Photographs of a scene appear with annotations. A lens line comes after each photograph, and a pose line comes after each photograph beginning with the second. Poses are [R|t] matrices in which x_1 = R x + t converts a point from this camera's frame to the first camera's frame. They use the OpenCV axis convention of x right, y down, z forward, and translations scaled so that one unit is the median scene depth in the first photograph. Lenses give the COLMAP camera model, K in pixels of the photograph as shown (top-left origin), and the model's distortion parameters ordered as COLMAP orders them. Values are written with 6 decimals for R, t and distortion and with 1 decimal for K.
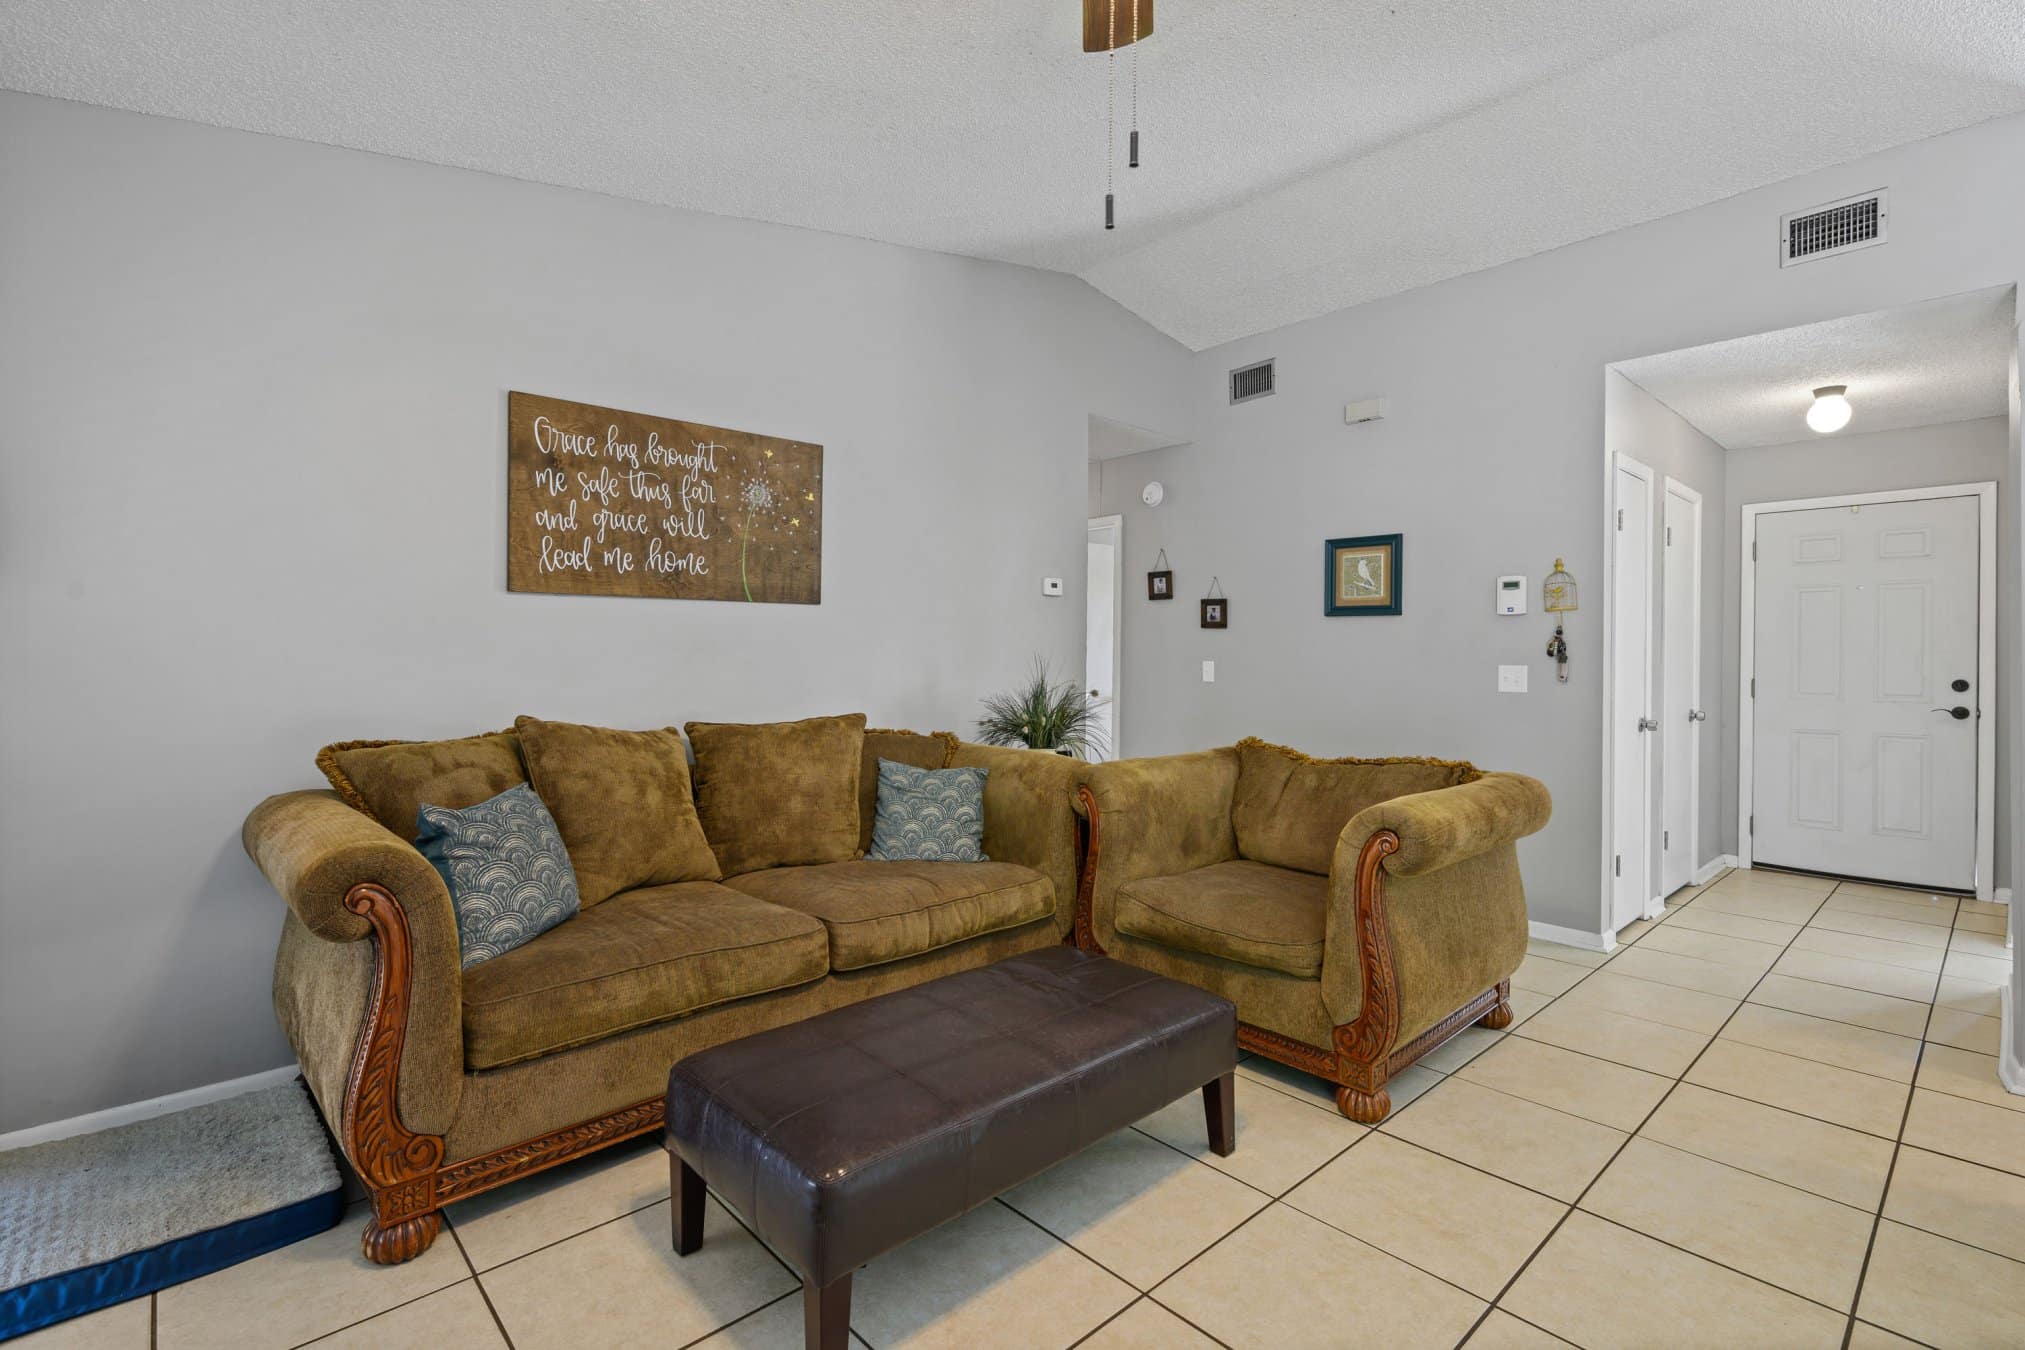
lens RADIAL K [[935.6, 0, 1049.0], [0, 935.6, 654.0], [0, 0, 1]] dist [-0.000149, 0.000510]
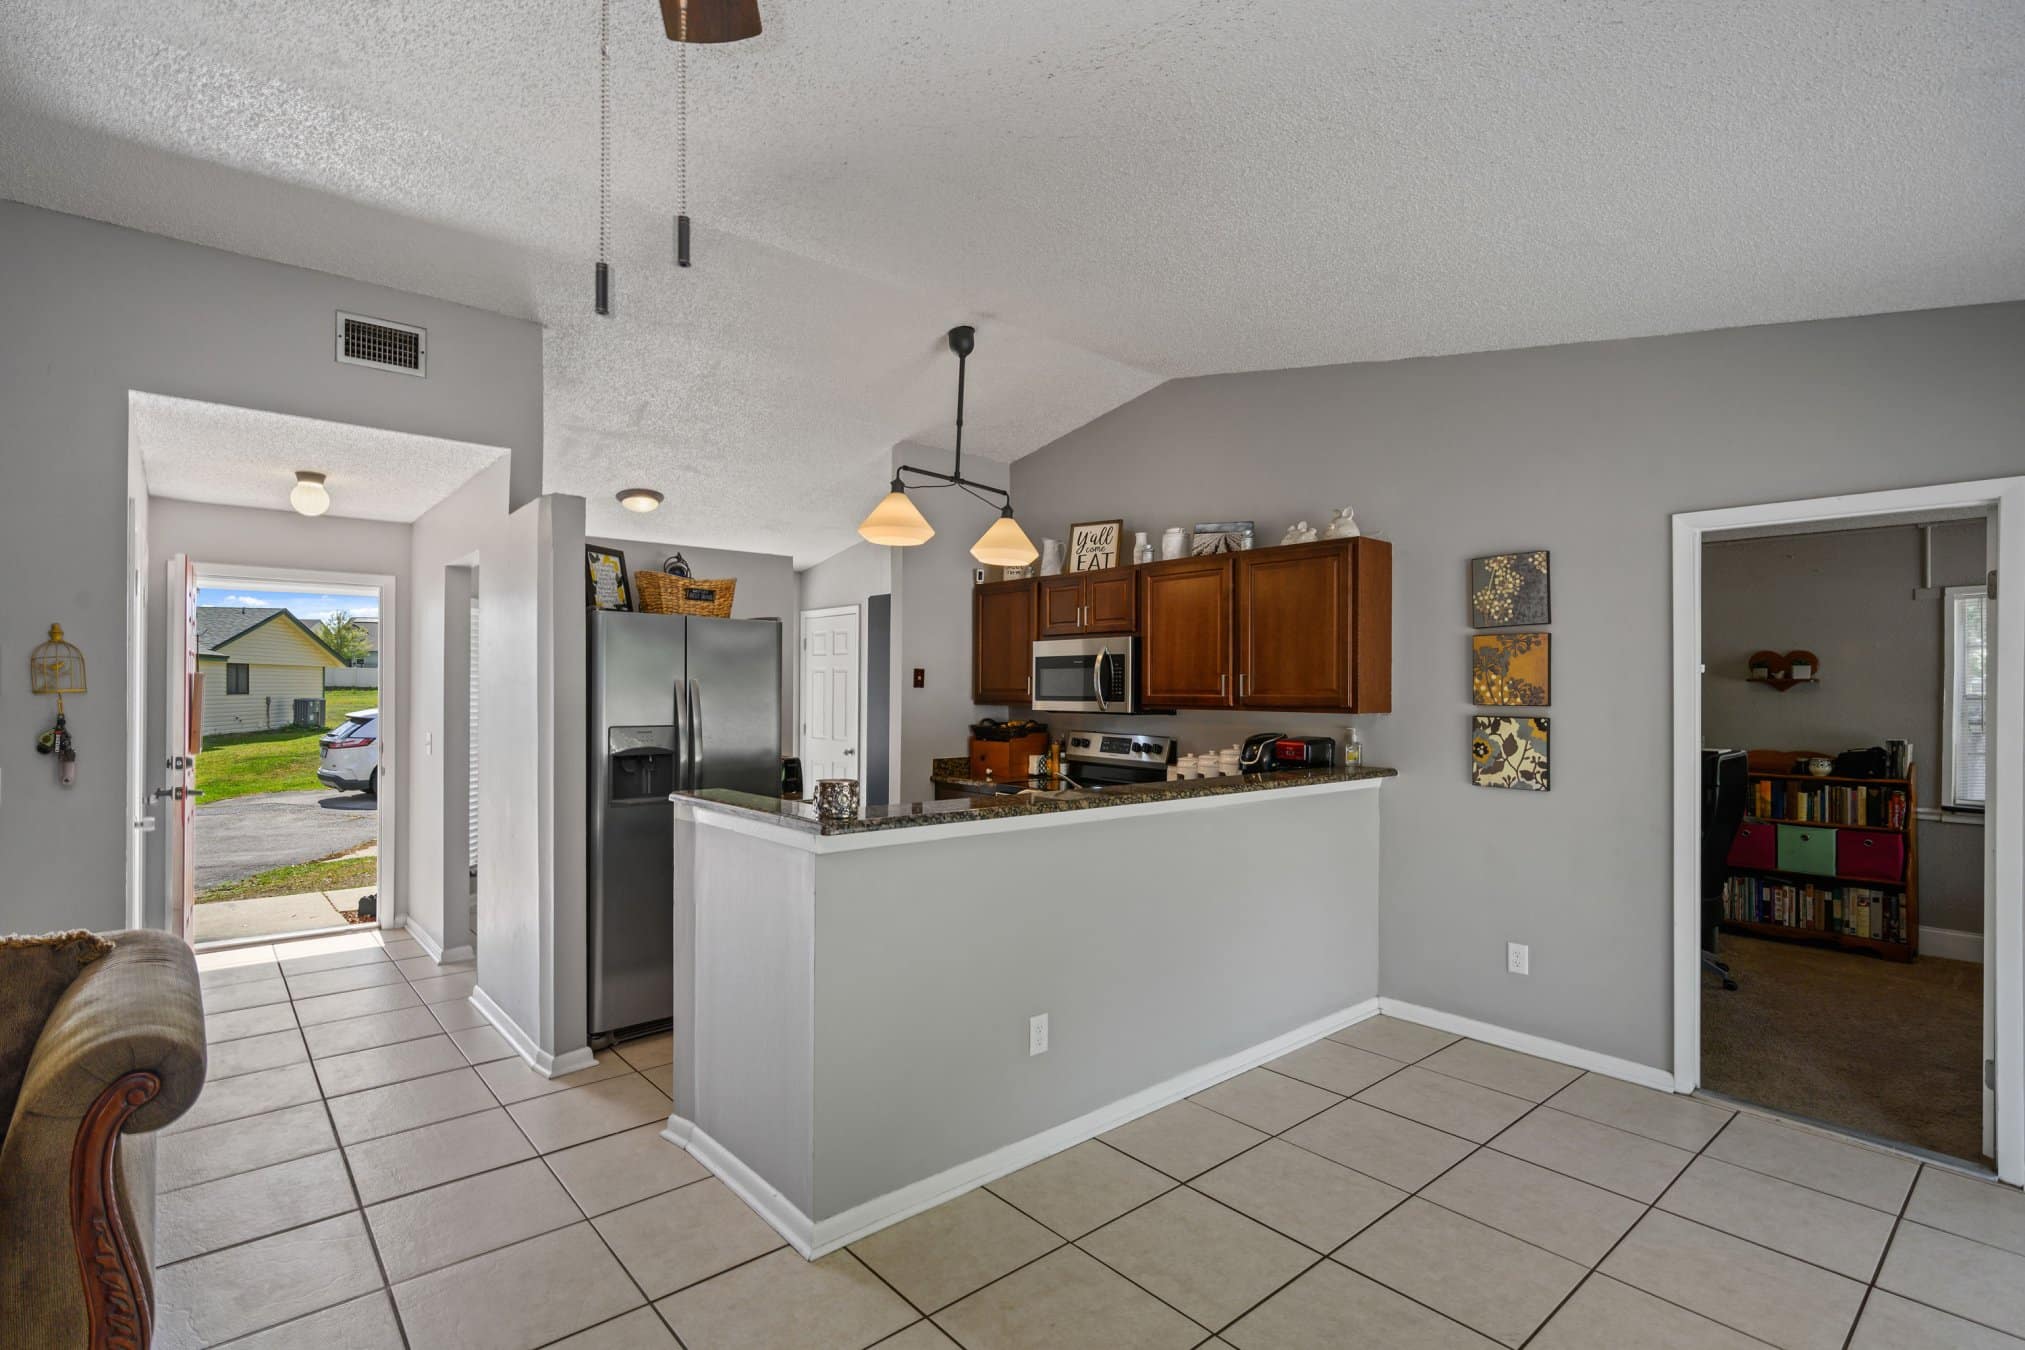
lens RADIAL K [[935.6, 0, 962.0], [0, 935.6, 704.5], [0, 0, 1]] dist [-0.000149, 0.000510]
pose [[0.074822, -0.016622, 0.997058, -0.191715], [-0.003199, 0.999852, 0.016908, -0.064319], [-0.997192, -0.004455, 0.074758, 0.263227]]
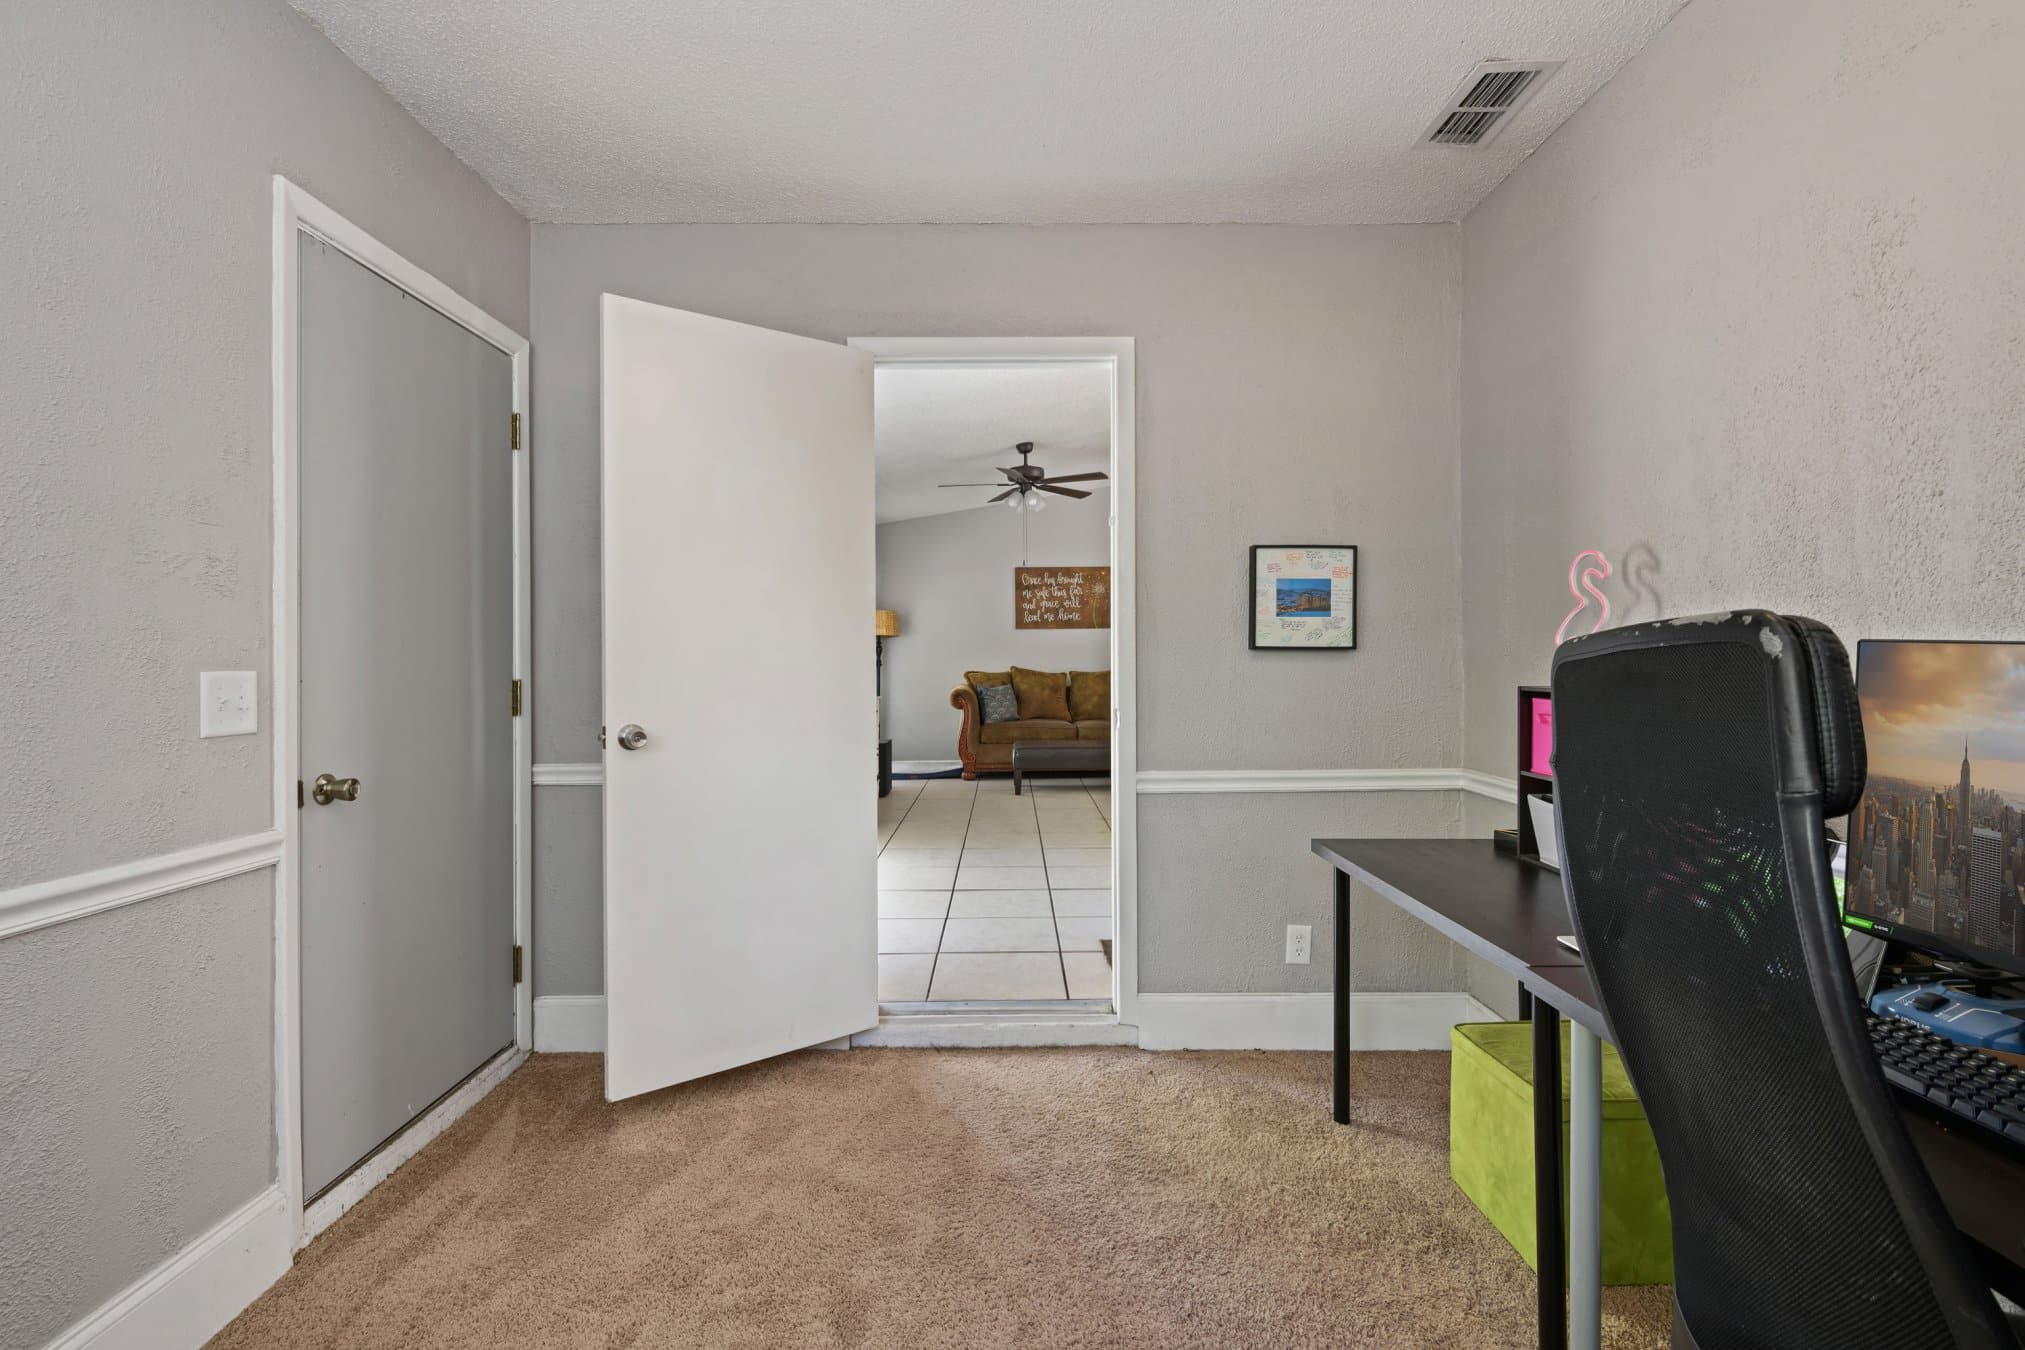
lens RADIAL K [[857.3, 0, 1025.2], [0, 857.3, 662.7], [0, 0, 1]] dist [-0.012077, 0.000901]
pose [[0.742234, -0.003077, -0.670134, 1.267938], [0.010700, 0.999916, 0.007261, 0.024786], [0.670055, -0.012560, 0.742205, -1.048758]]
